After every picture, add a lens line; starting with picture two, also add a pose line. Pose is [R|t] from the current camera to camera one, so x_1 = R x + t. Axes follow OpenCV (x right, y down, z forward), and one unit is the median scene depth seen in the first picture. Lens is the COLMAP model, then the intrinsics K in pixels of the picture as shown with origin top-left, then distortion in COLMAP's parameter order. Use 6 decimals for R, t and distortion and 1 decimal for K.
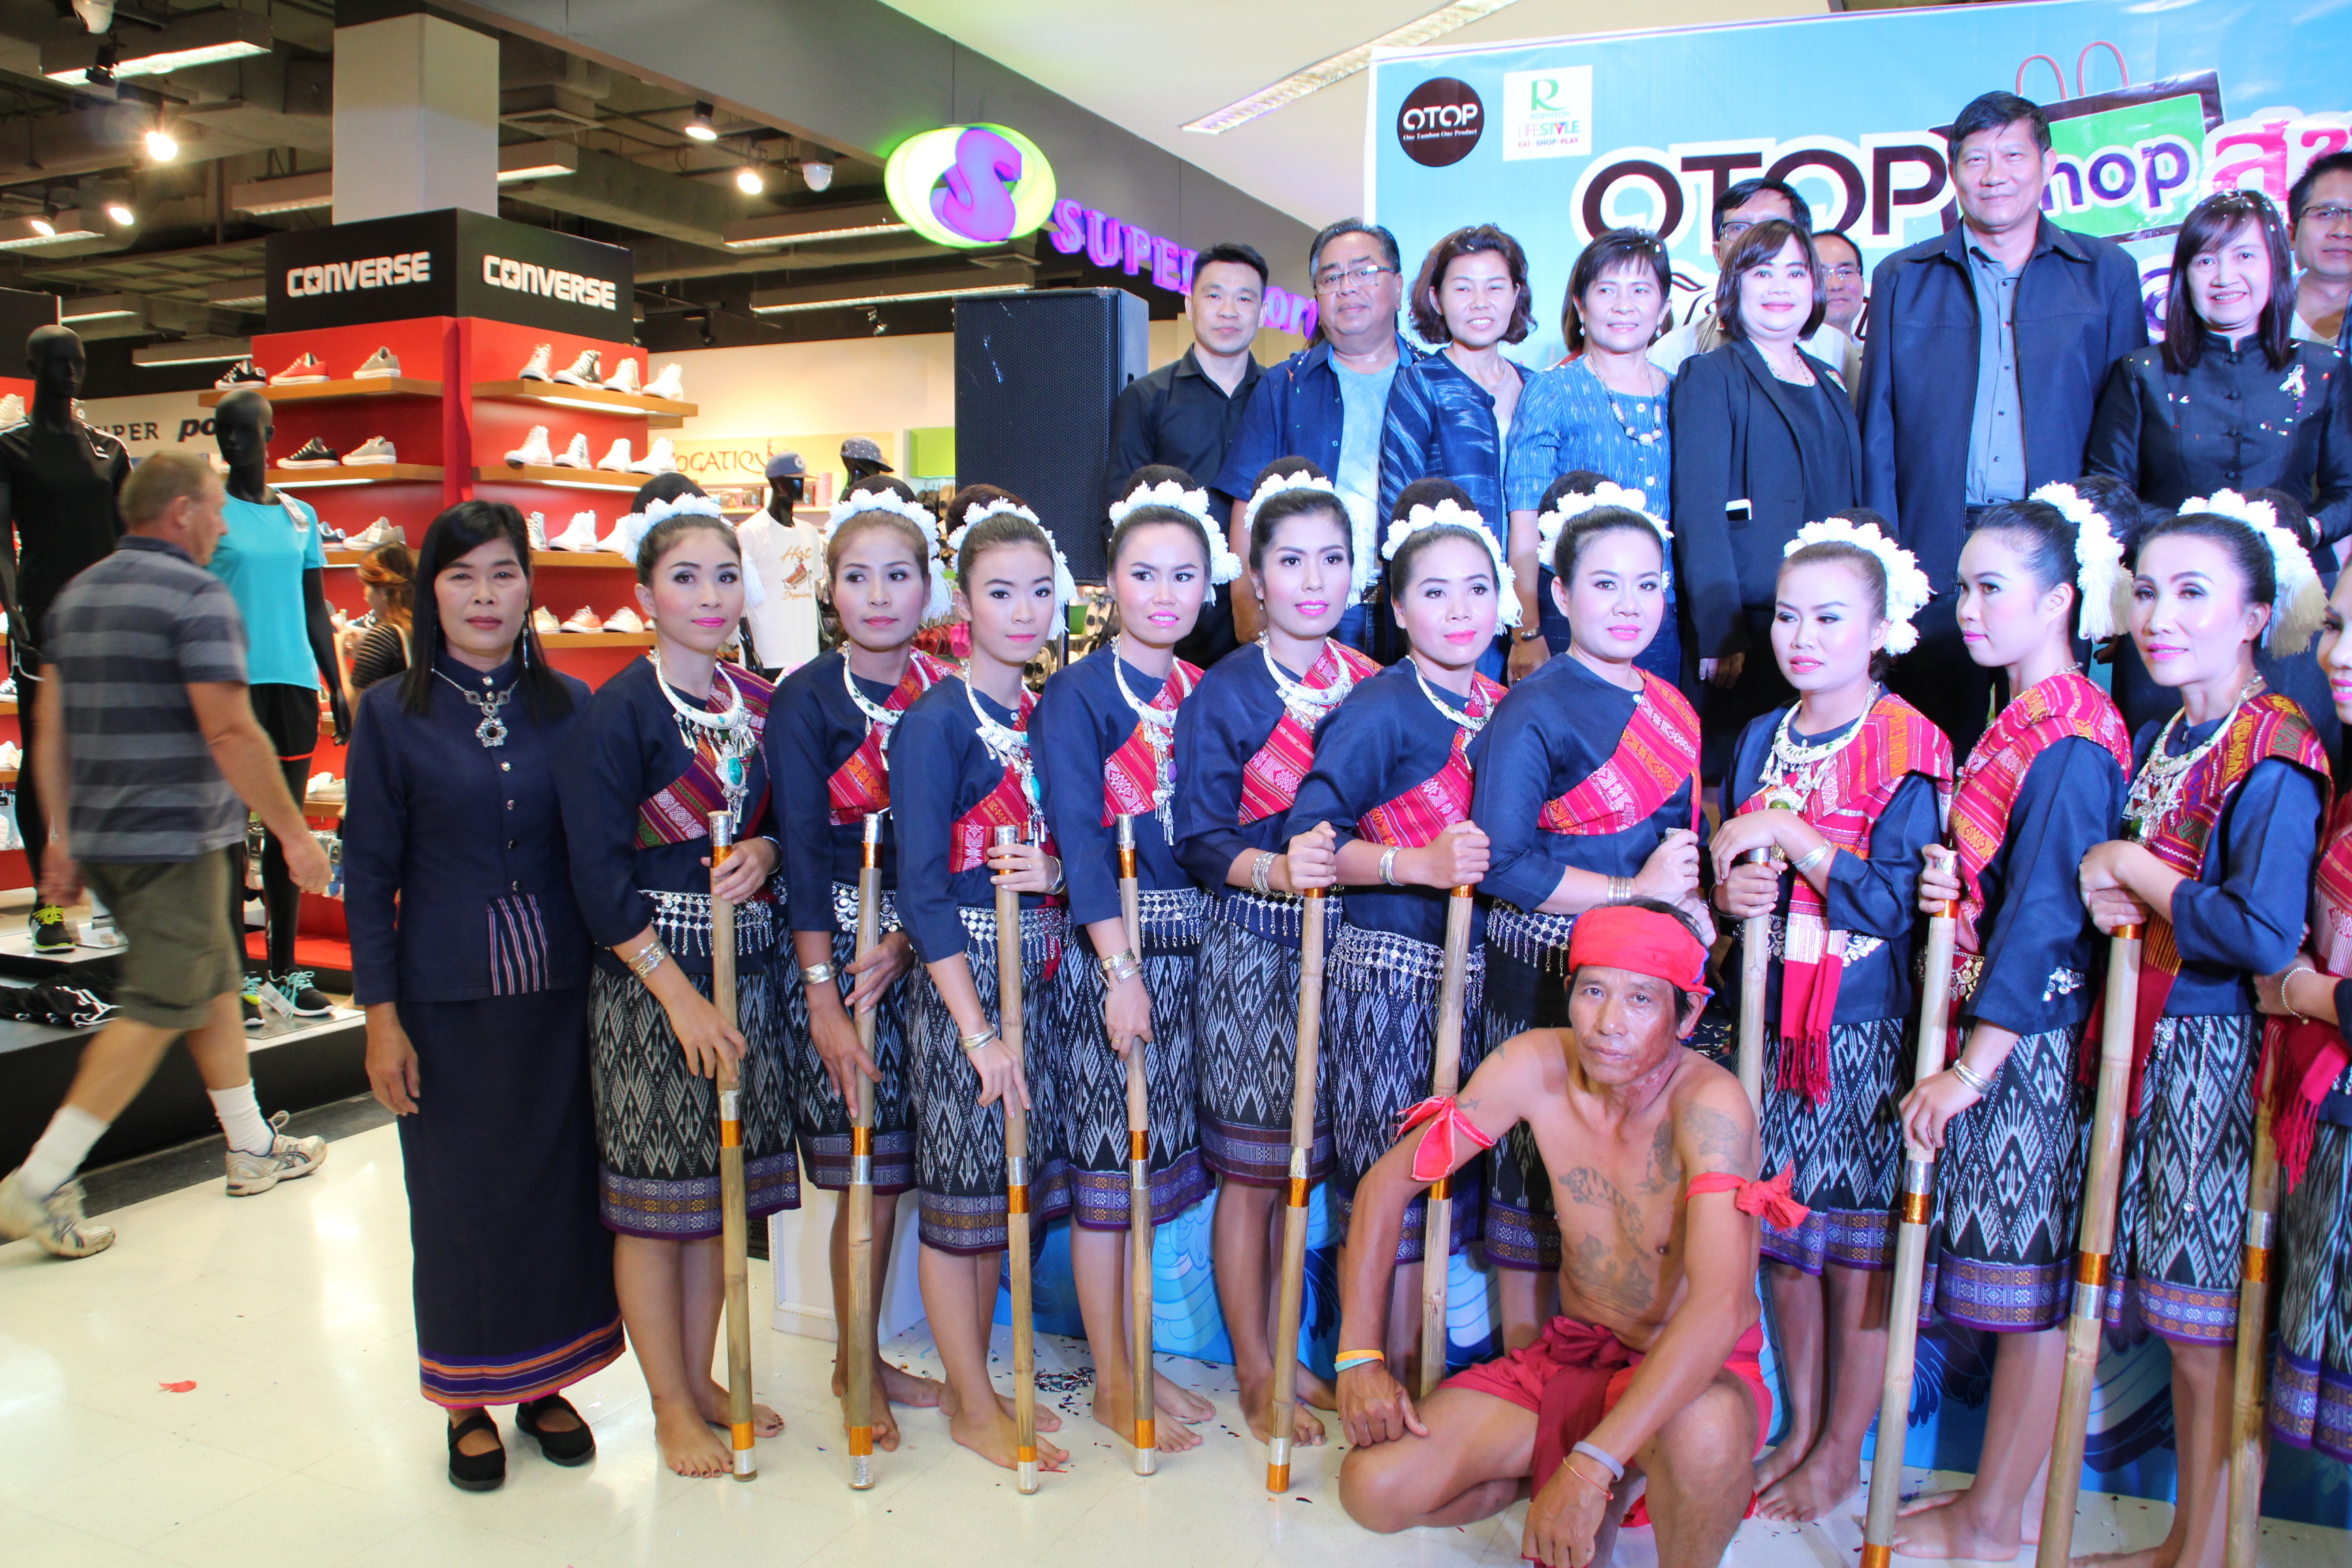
lens RADIAL K [[2045.2, 0, 1176.0], [0, 2045.2, 784.0], [0, 0, 1]] dist [-0.197696, 0.183883]
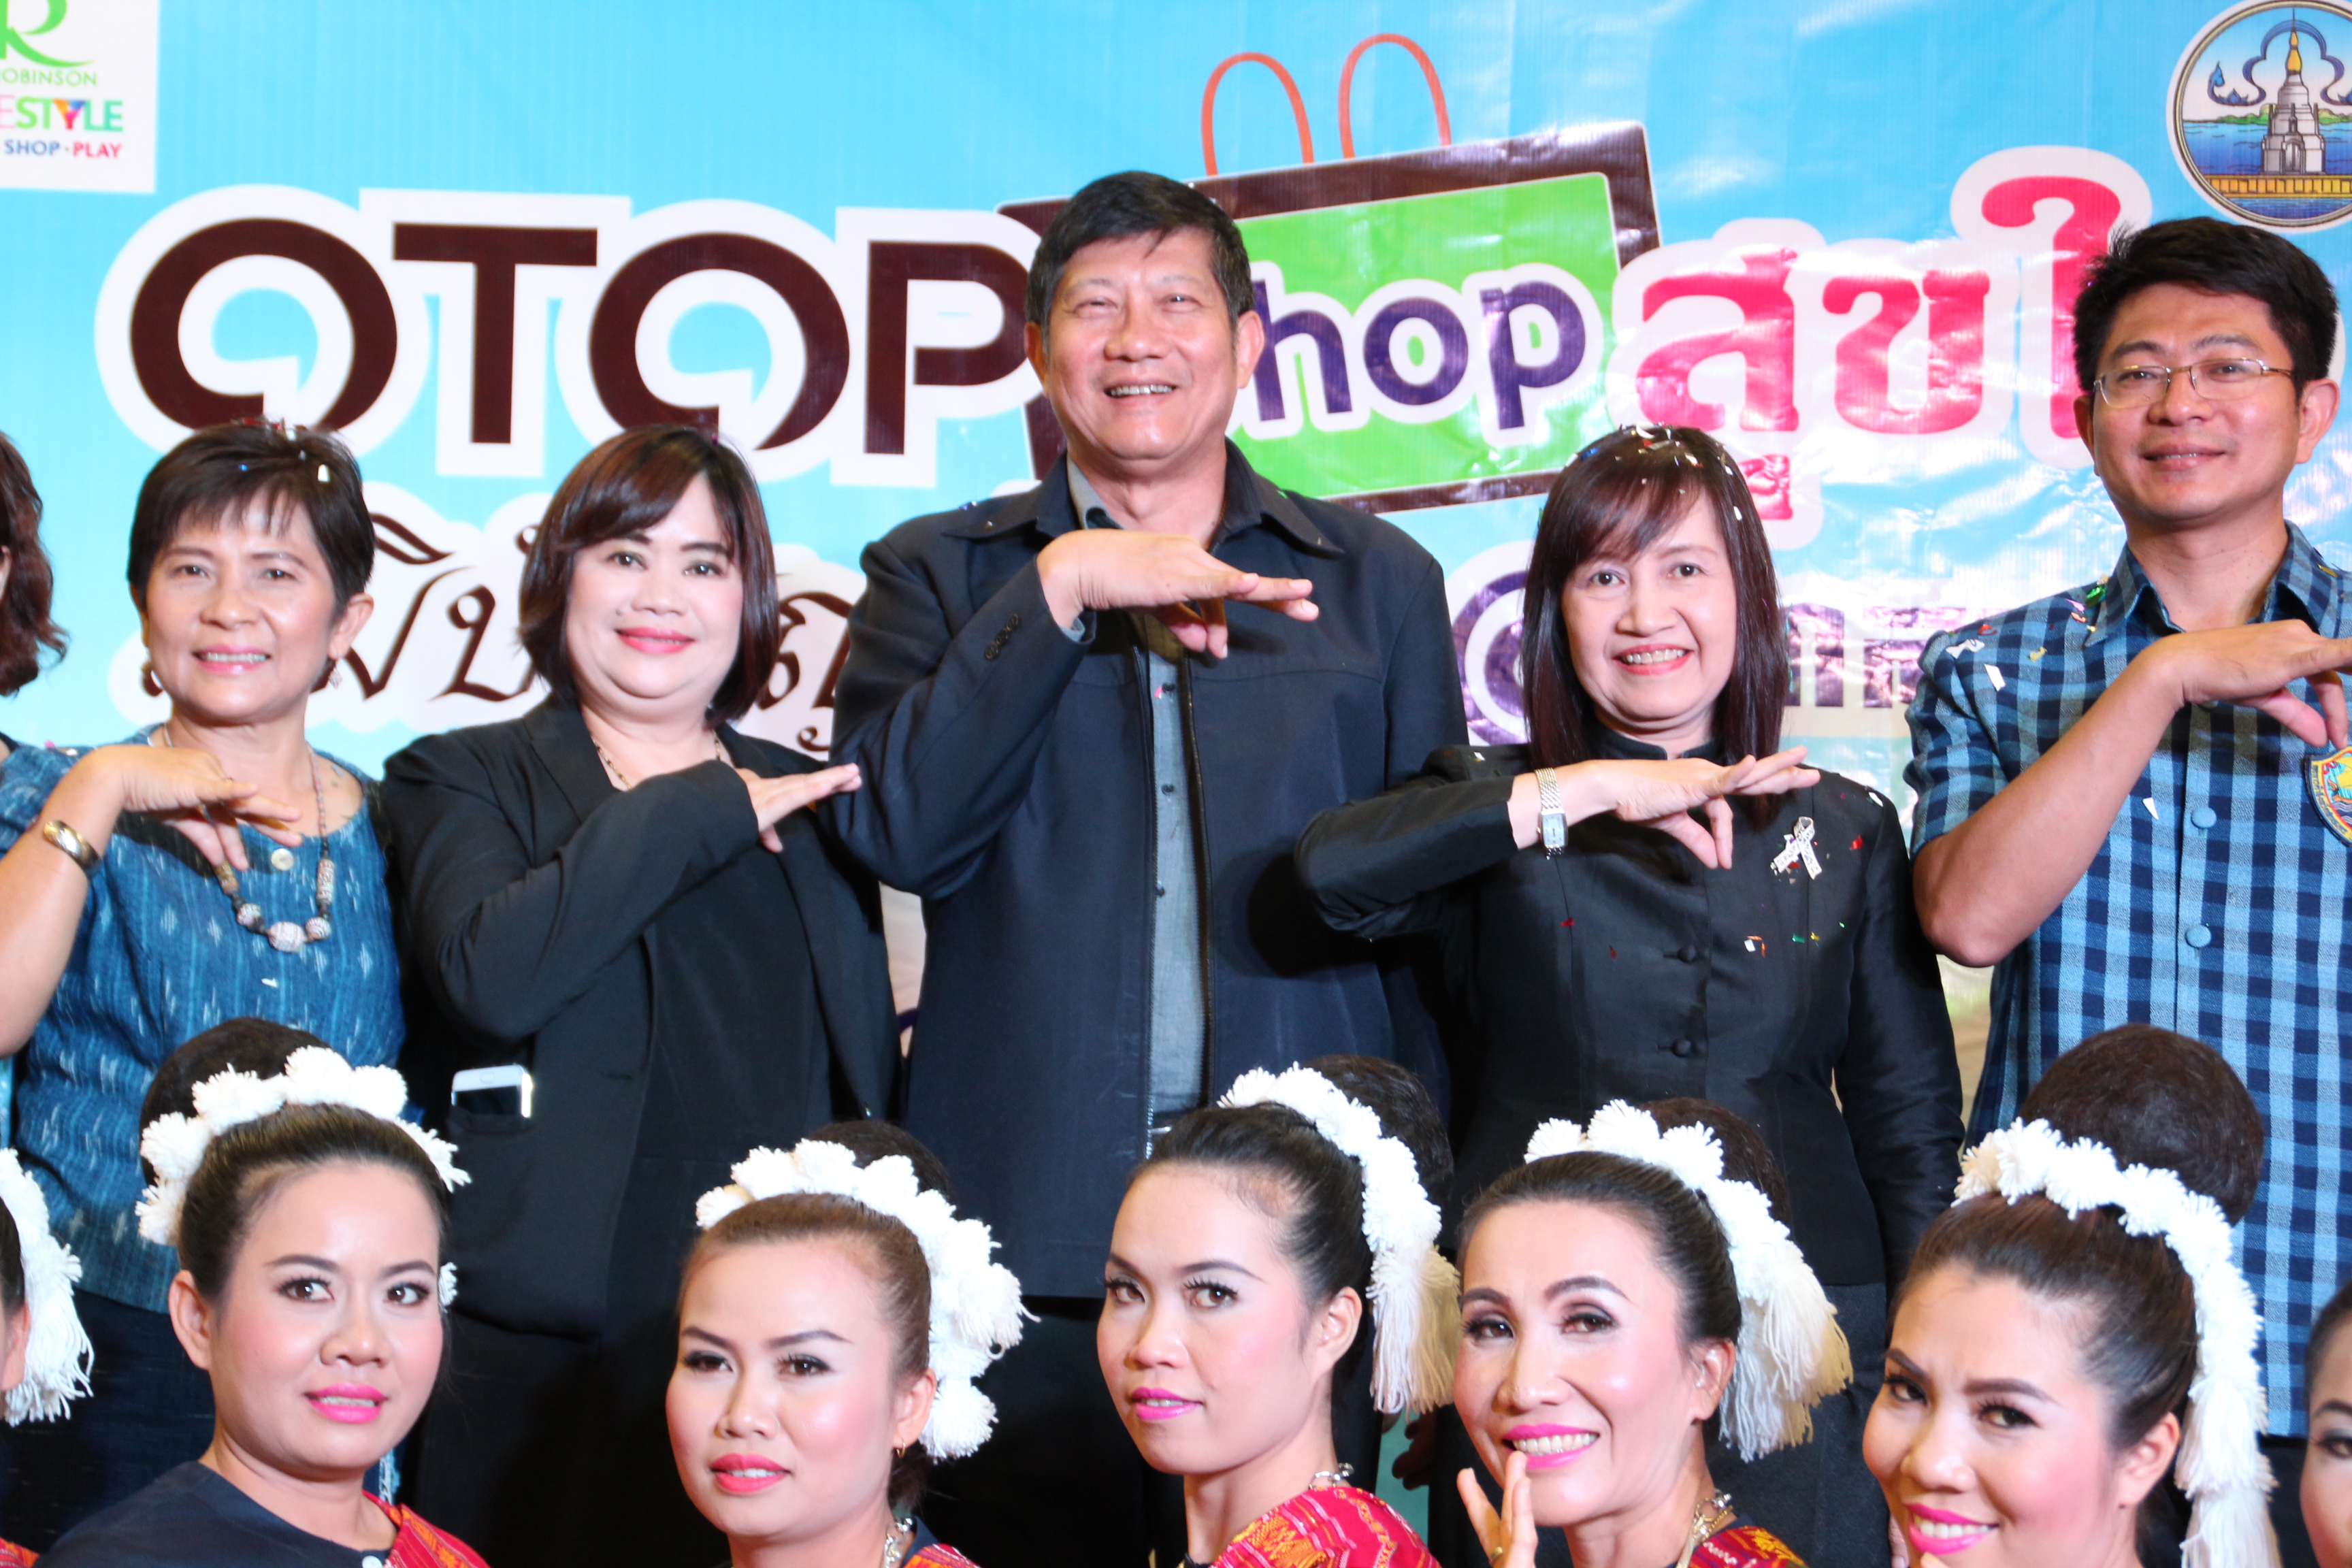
lens RADIAL K [[6006.7, 0, 1176.0], [0, 6006.7, 784.0], [0, 0, 1]] dist [0.581448, 1.827872]
pose [[0.920974, 0.055804, 0.385606, -0.081550], [0.016921, 0.983027, -0.182676, 0.023935], [-0.389255, 0.174765, 0.904399, -0.175823]]
